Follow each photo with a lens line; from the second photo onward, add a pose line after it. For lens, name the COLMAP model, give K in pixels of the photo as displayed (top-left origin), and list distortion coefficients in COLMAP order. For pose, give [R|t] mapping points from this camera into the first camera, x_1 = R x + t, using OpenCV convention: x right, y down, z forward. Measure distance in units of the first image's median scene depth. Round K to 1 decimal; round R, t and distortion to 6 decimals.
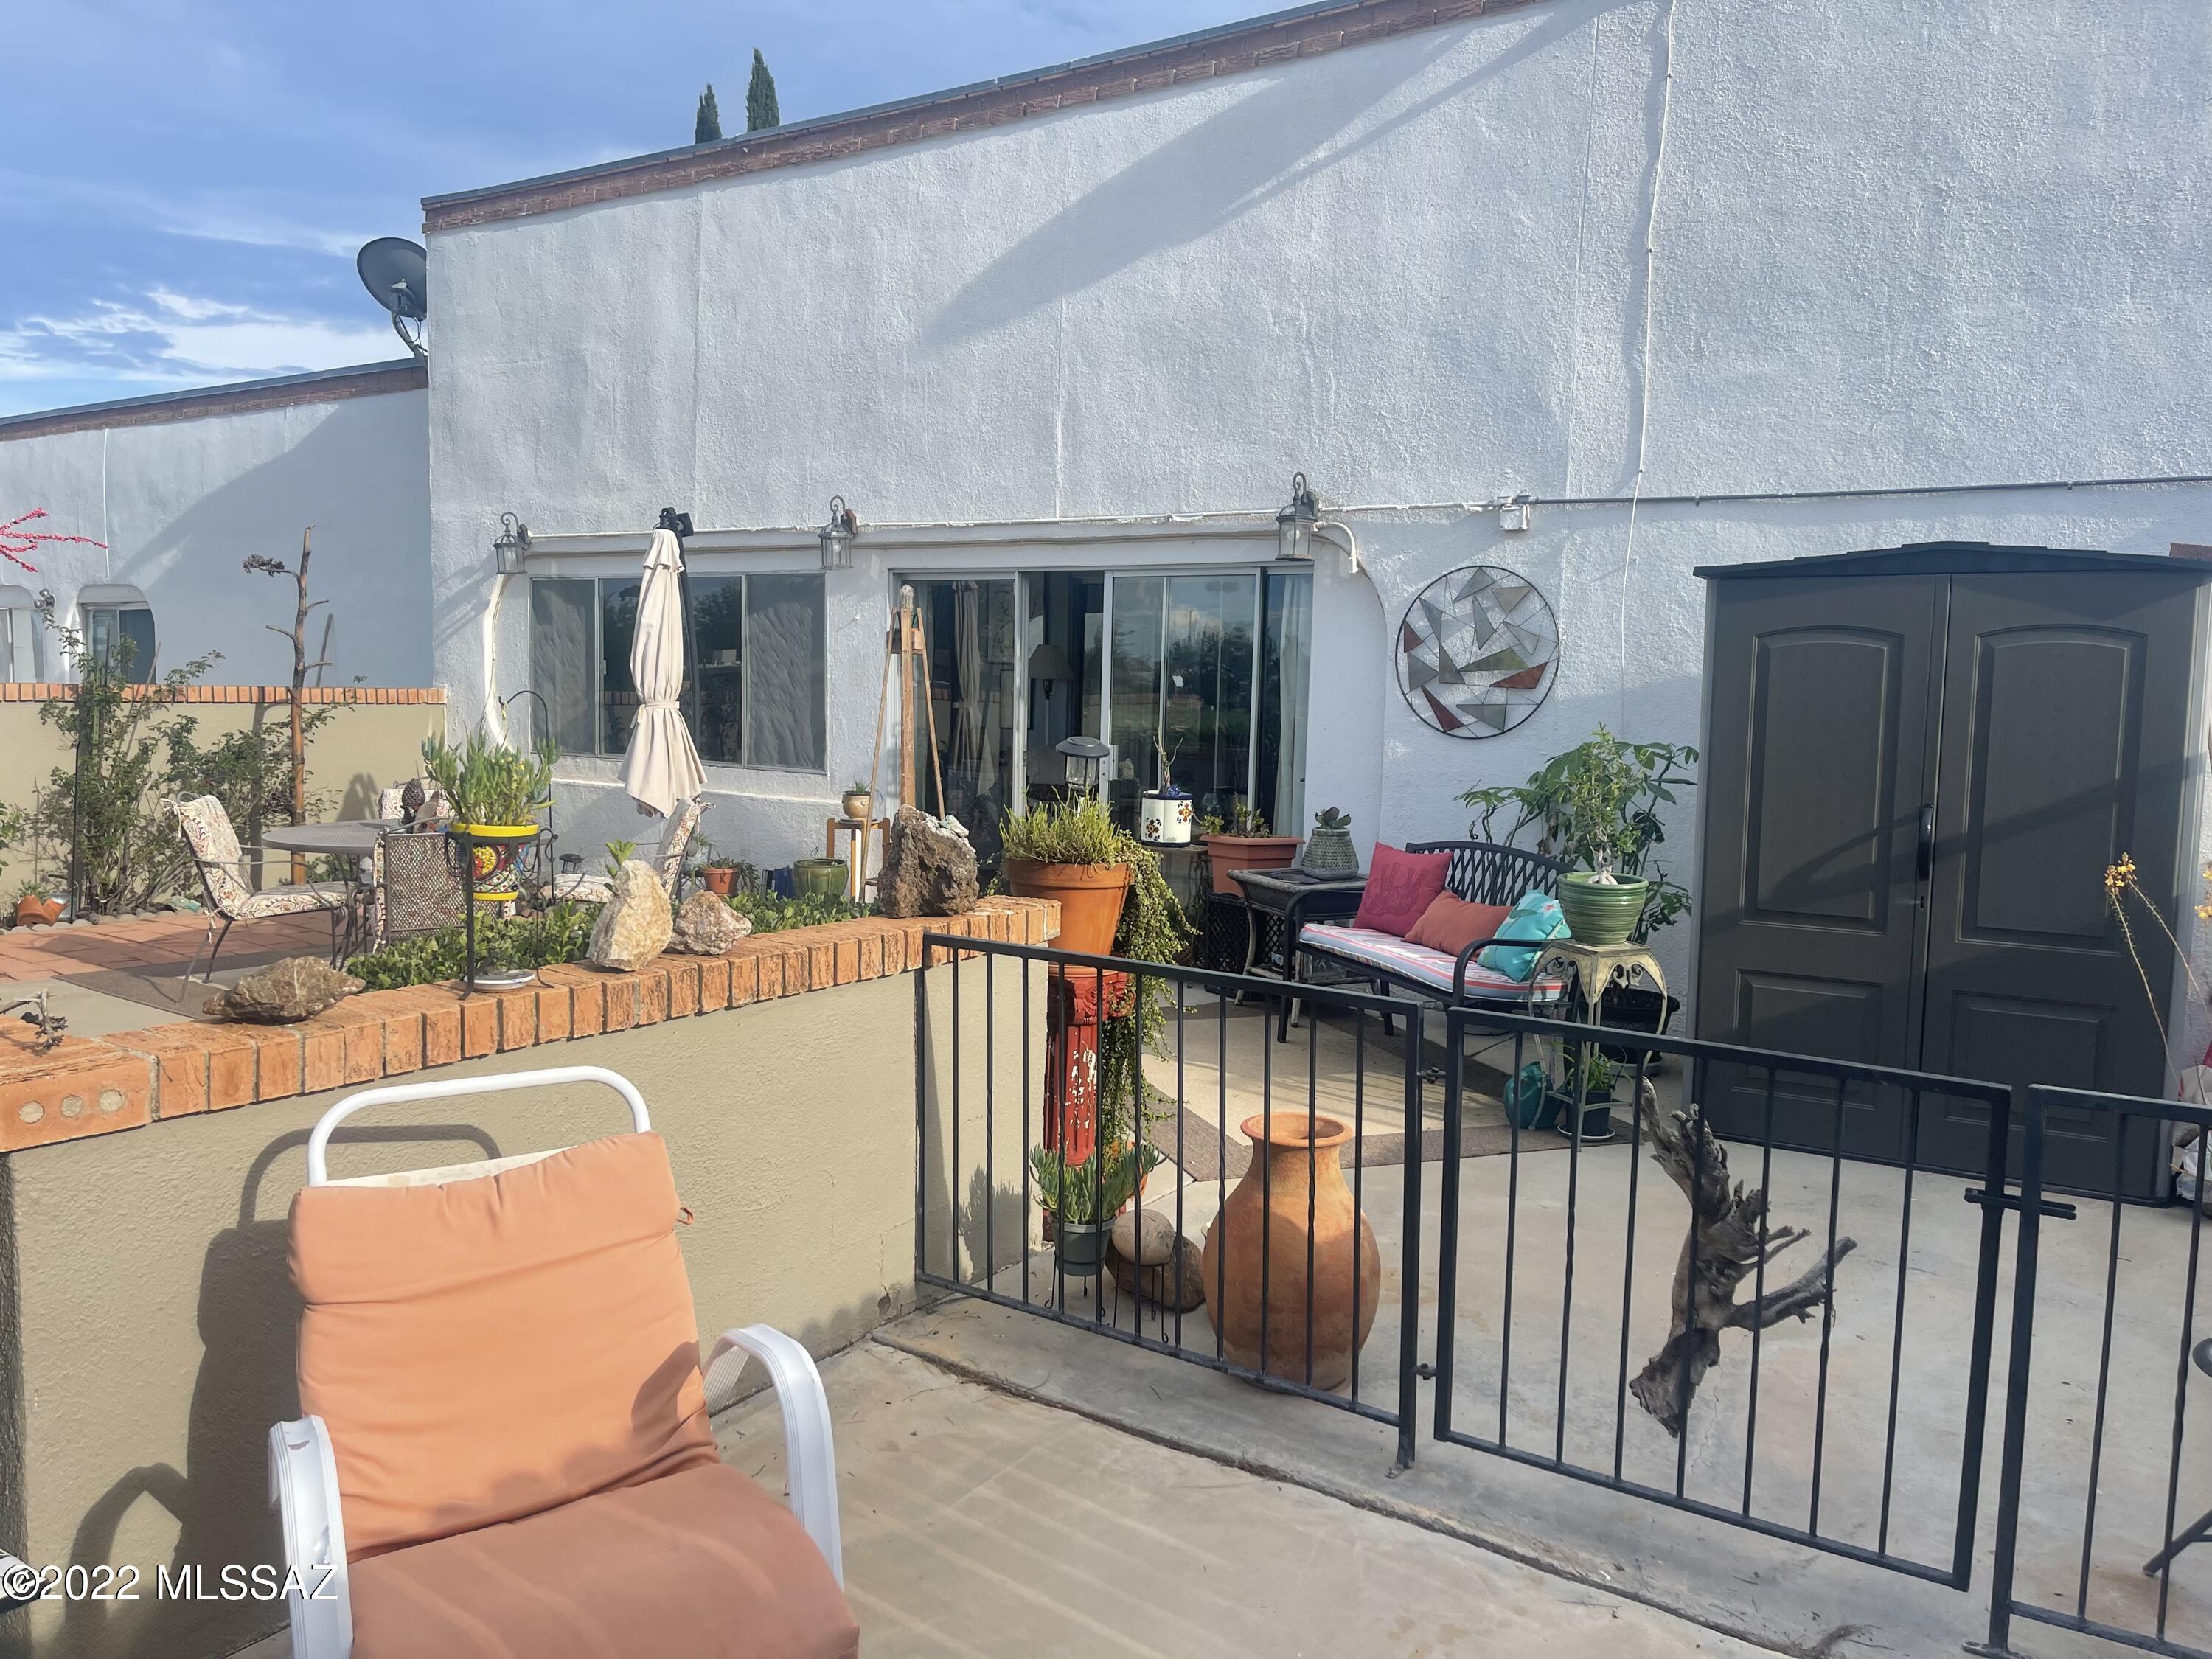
lens RADIAL K [[1666.5, 0, 1094.5], [0, 1666.5, 830.9], [0, 0, 1]] dist [0.073633, -0.097491]
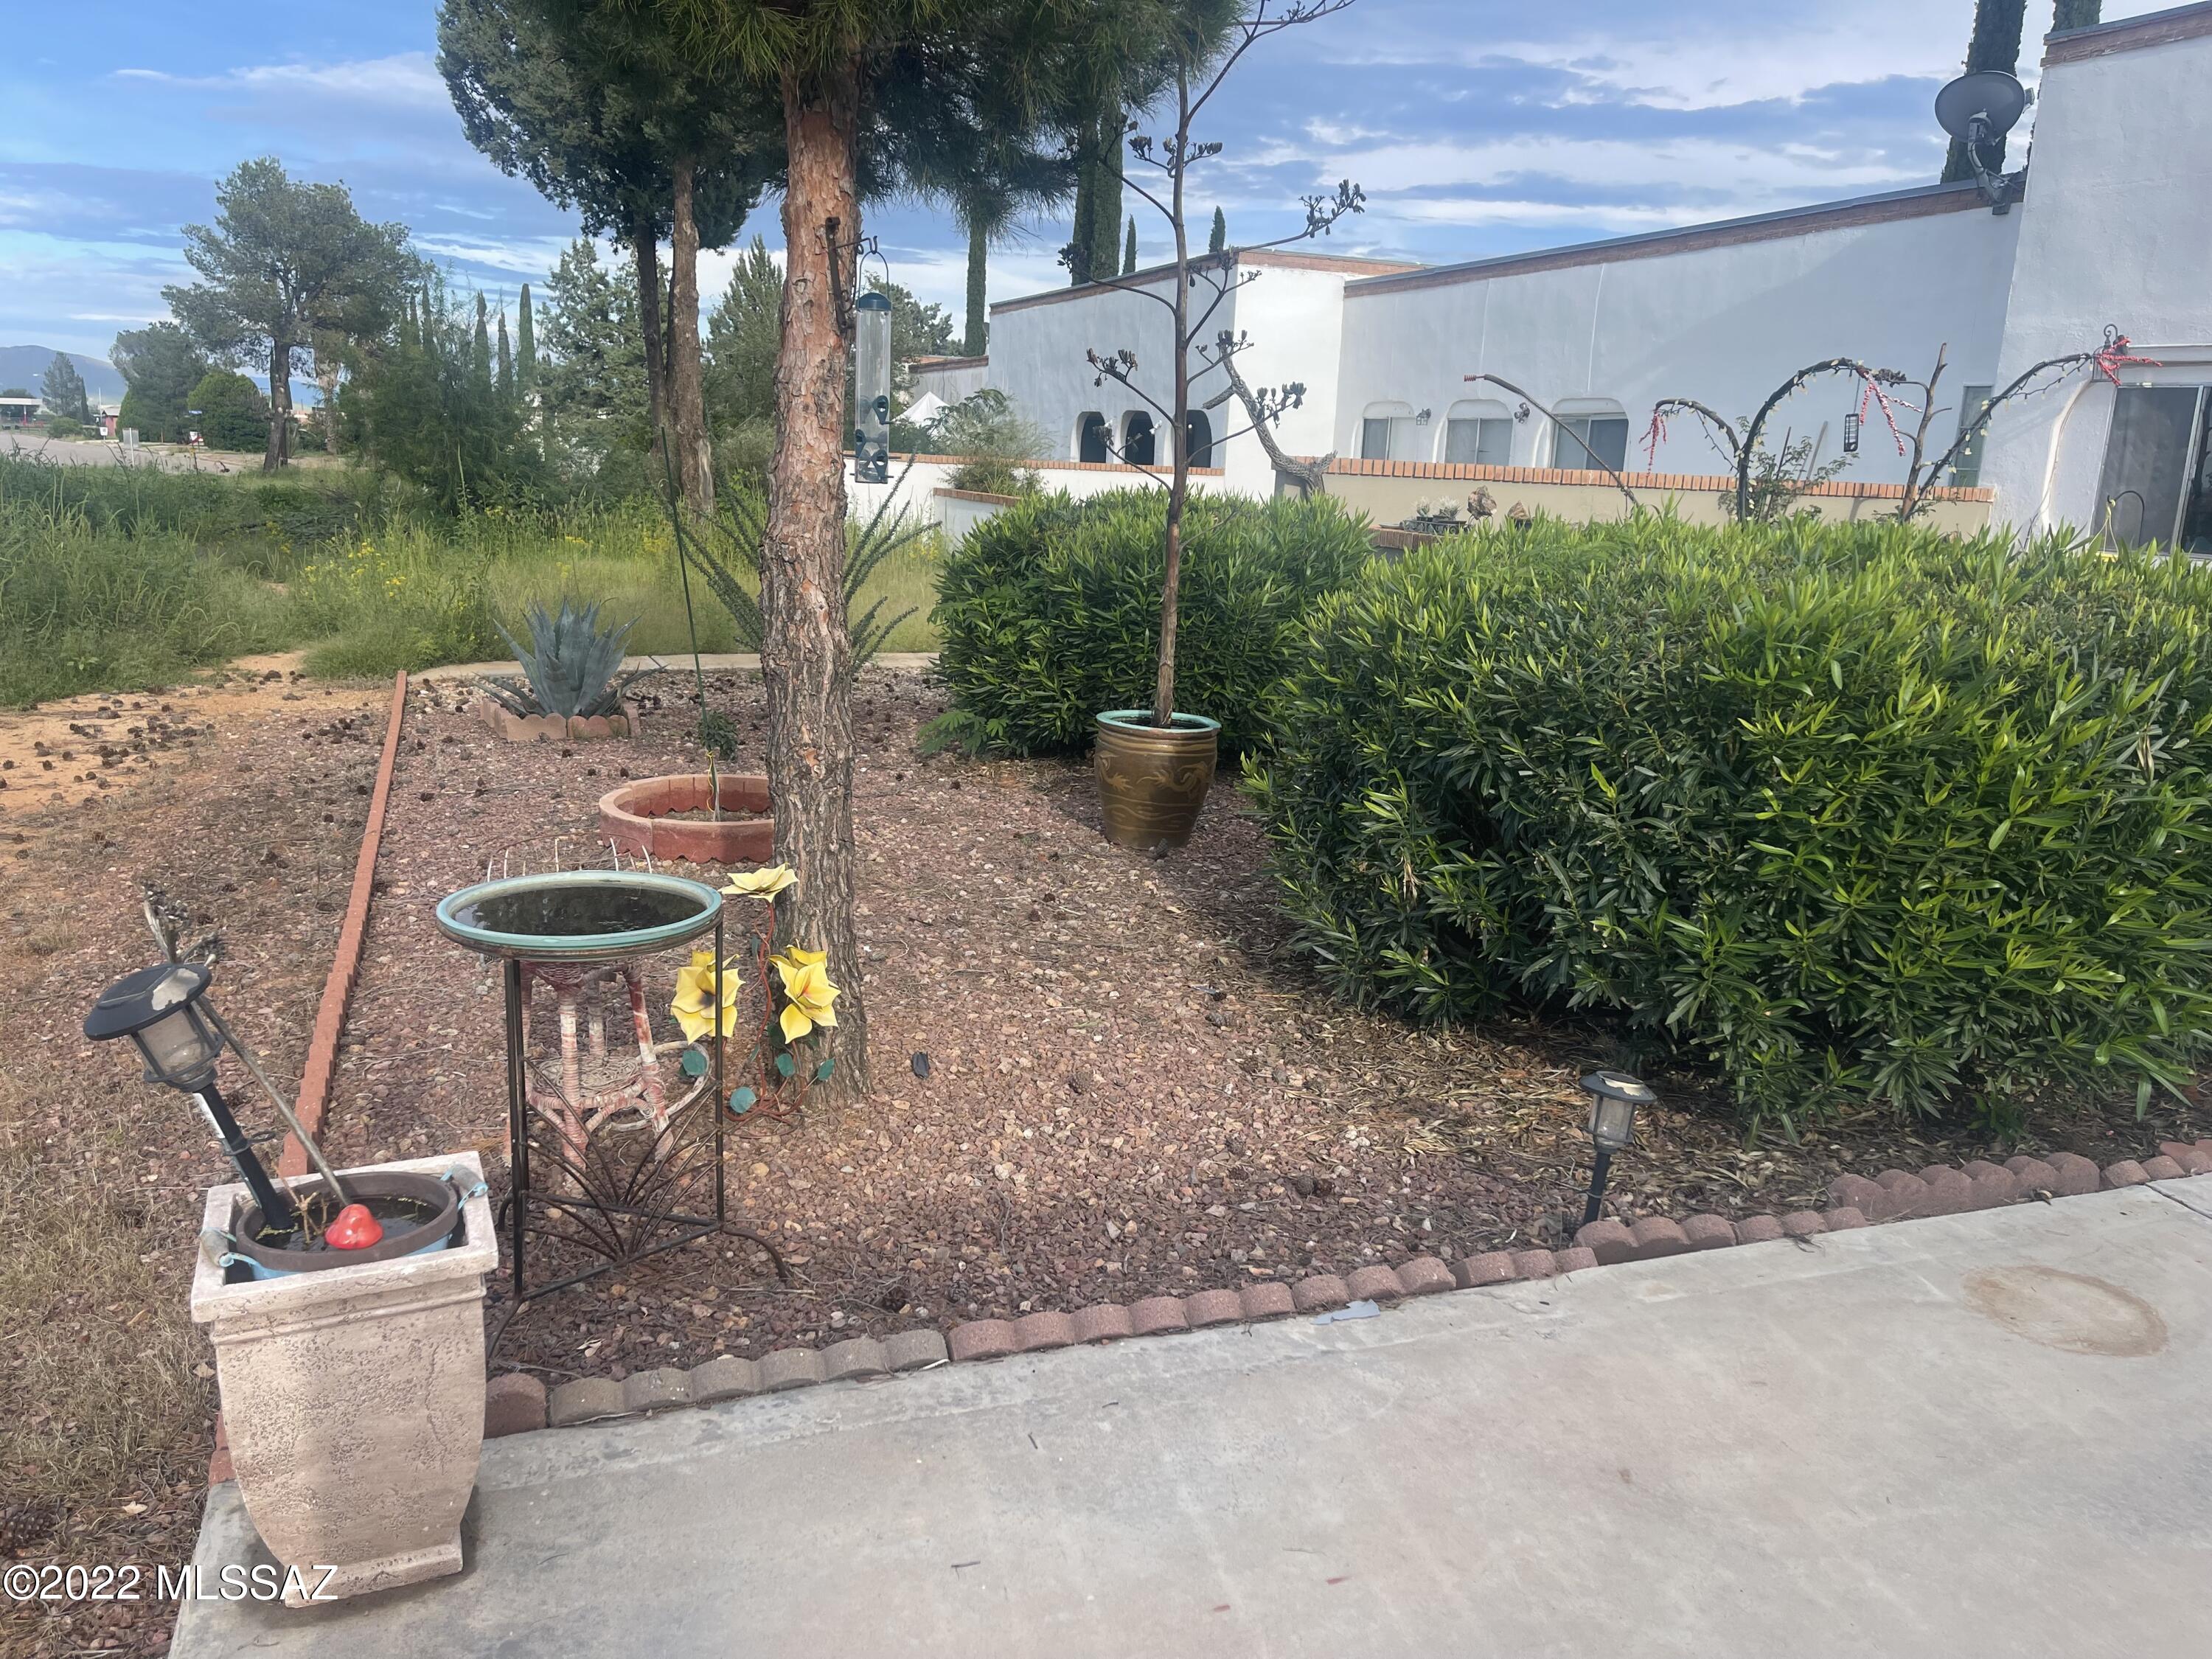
lens RADIAL K [[1712.7, 0, 1092.6], [0, 1712.7, 824.4], [0, 0, 1]] dist [0.037706, -0.053813]
pose [[0.819900, 0.131896, -0.557106, -0.257322], [-0.076973, 0.989661, 0.121023, 0.052079], [0.567308, -0.056344, 0.821576, -0.345906]]
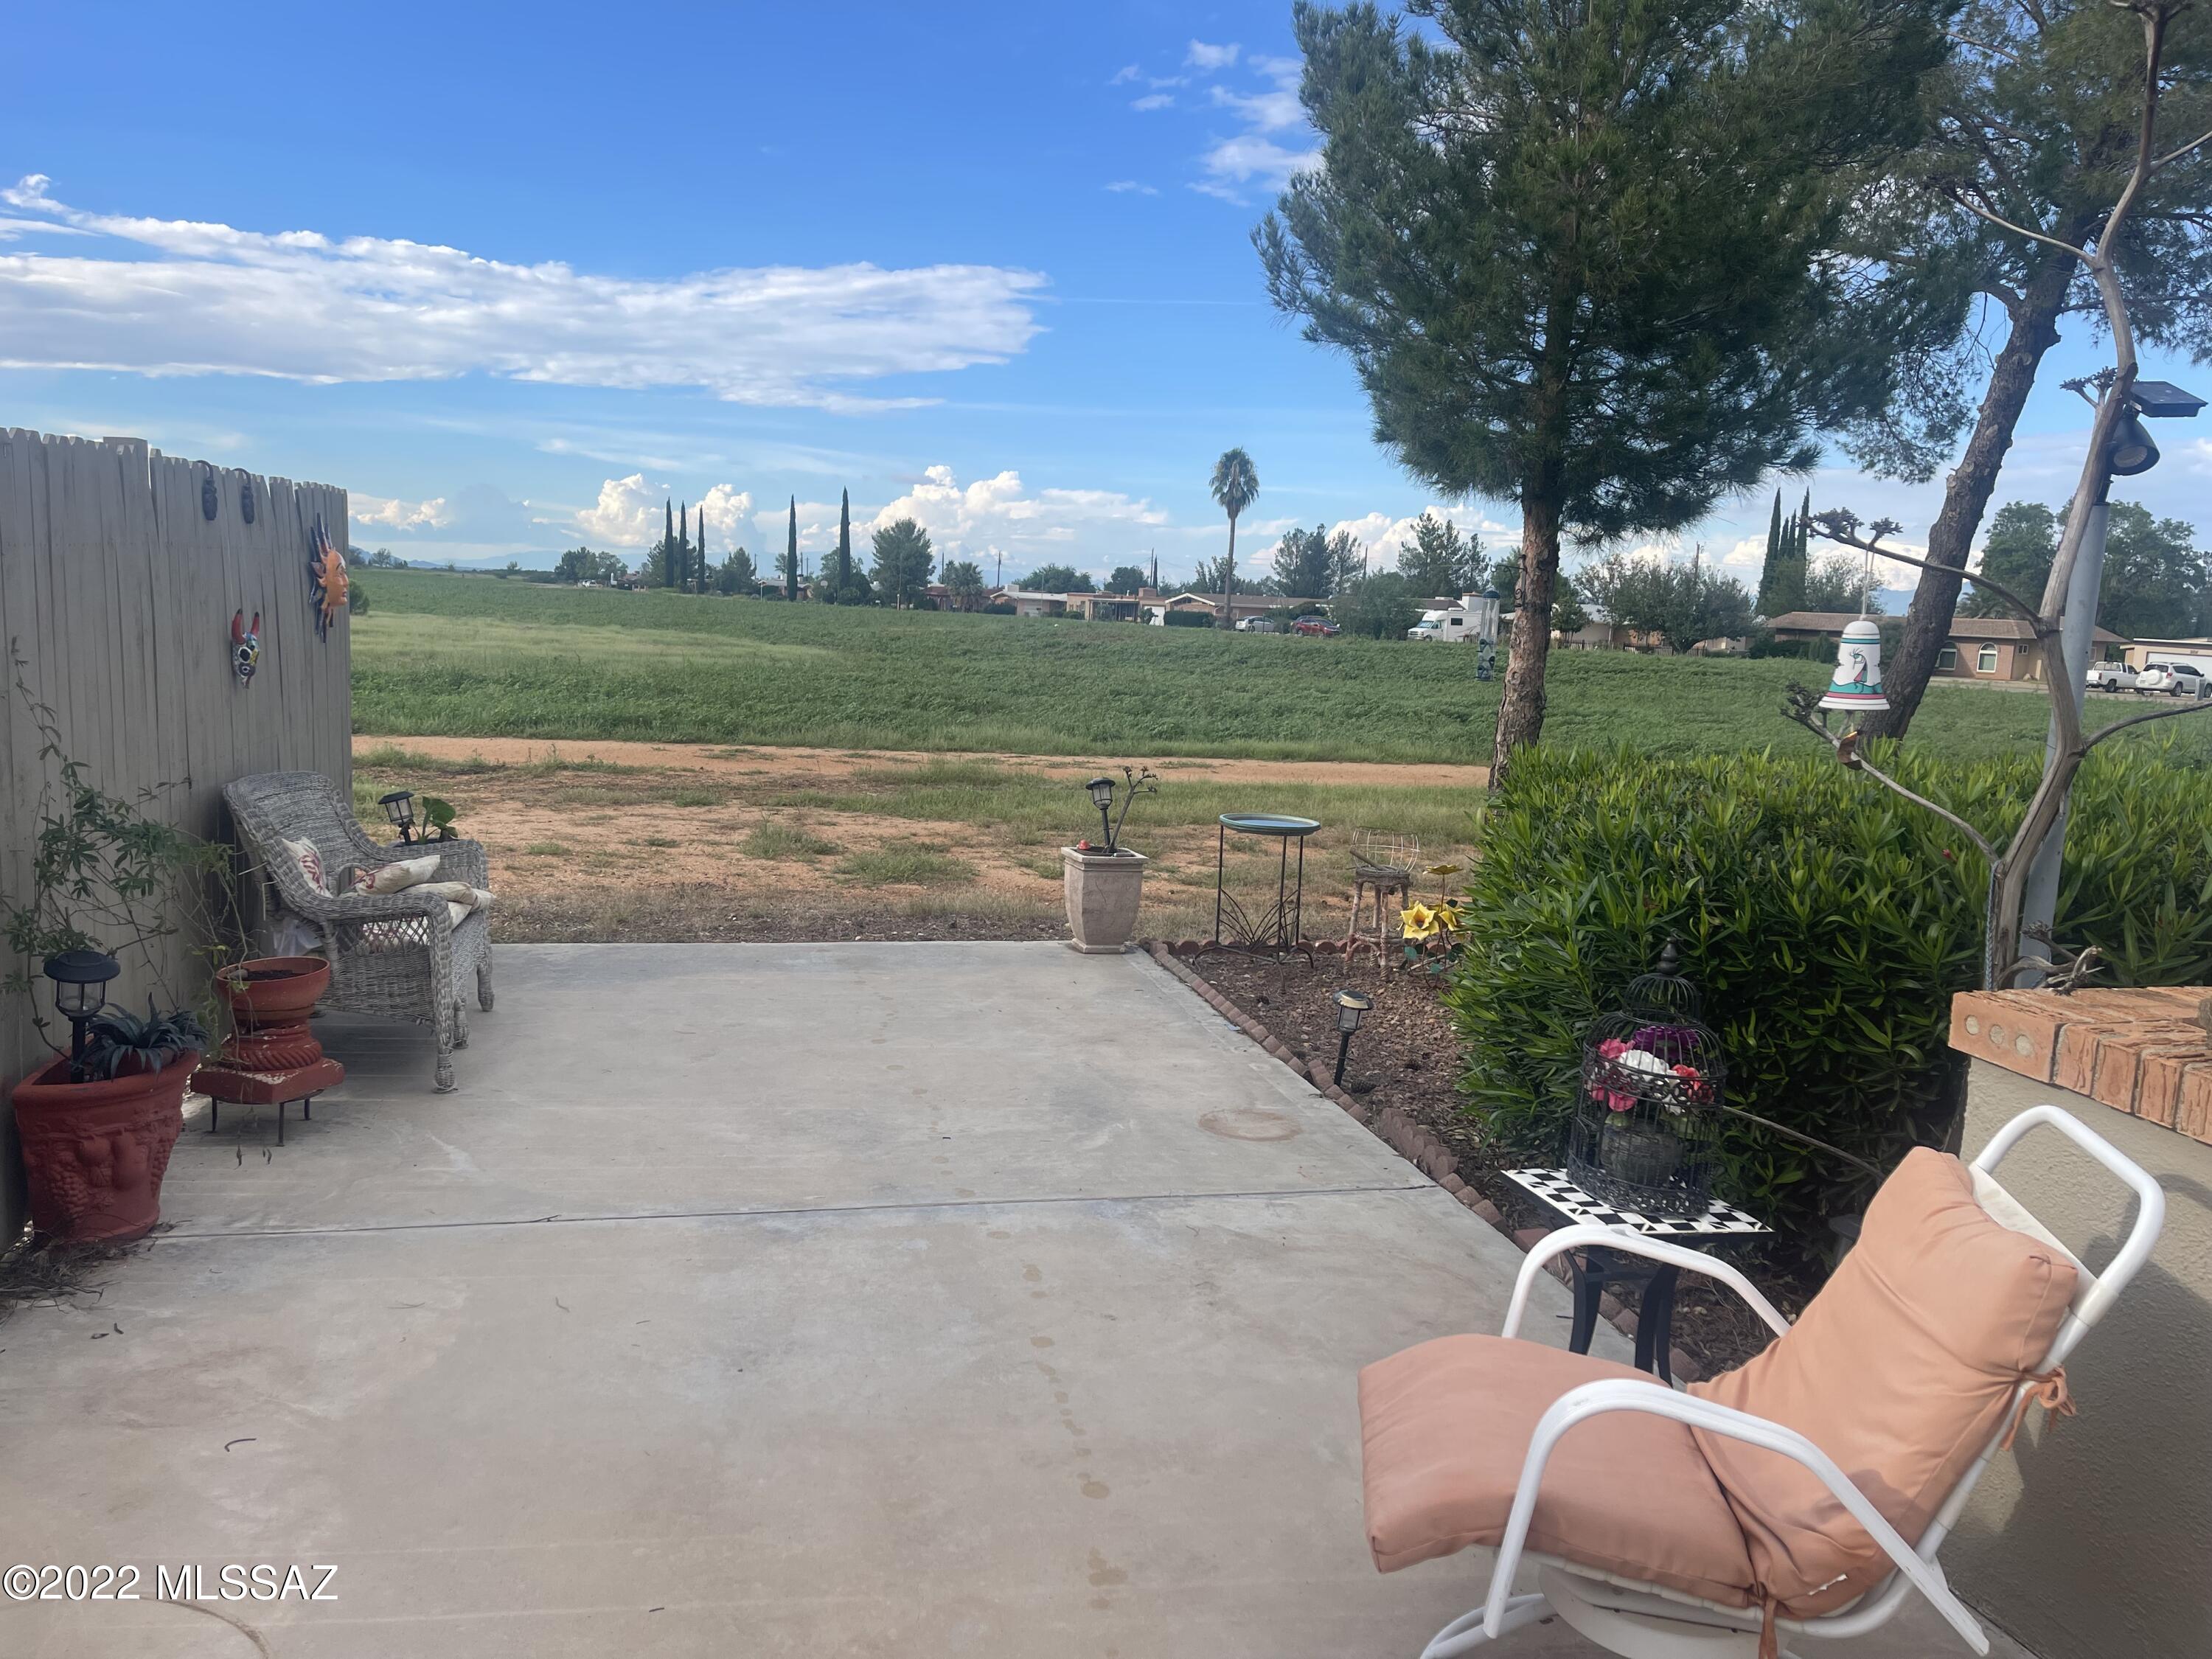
lens RADIAL K [[1666.5, 0, 1095.5], [0, 1666.5, 827.2], [0, 0, 1]] dist [0.073633, -0.097491]
pose [[-0.652861, 0.055776, -0.755421, 0.371622], [-0.129631, 0.974346, 0.183971, -0.064458], [0.746303, 0.218033, -0.628882, 0.597620]]
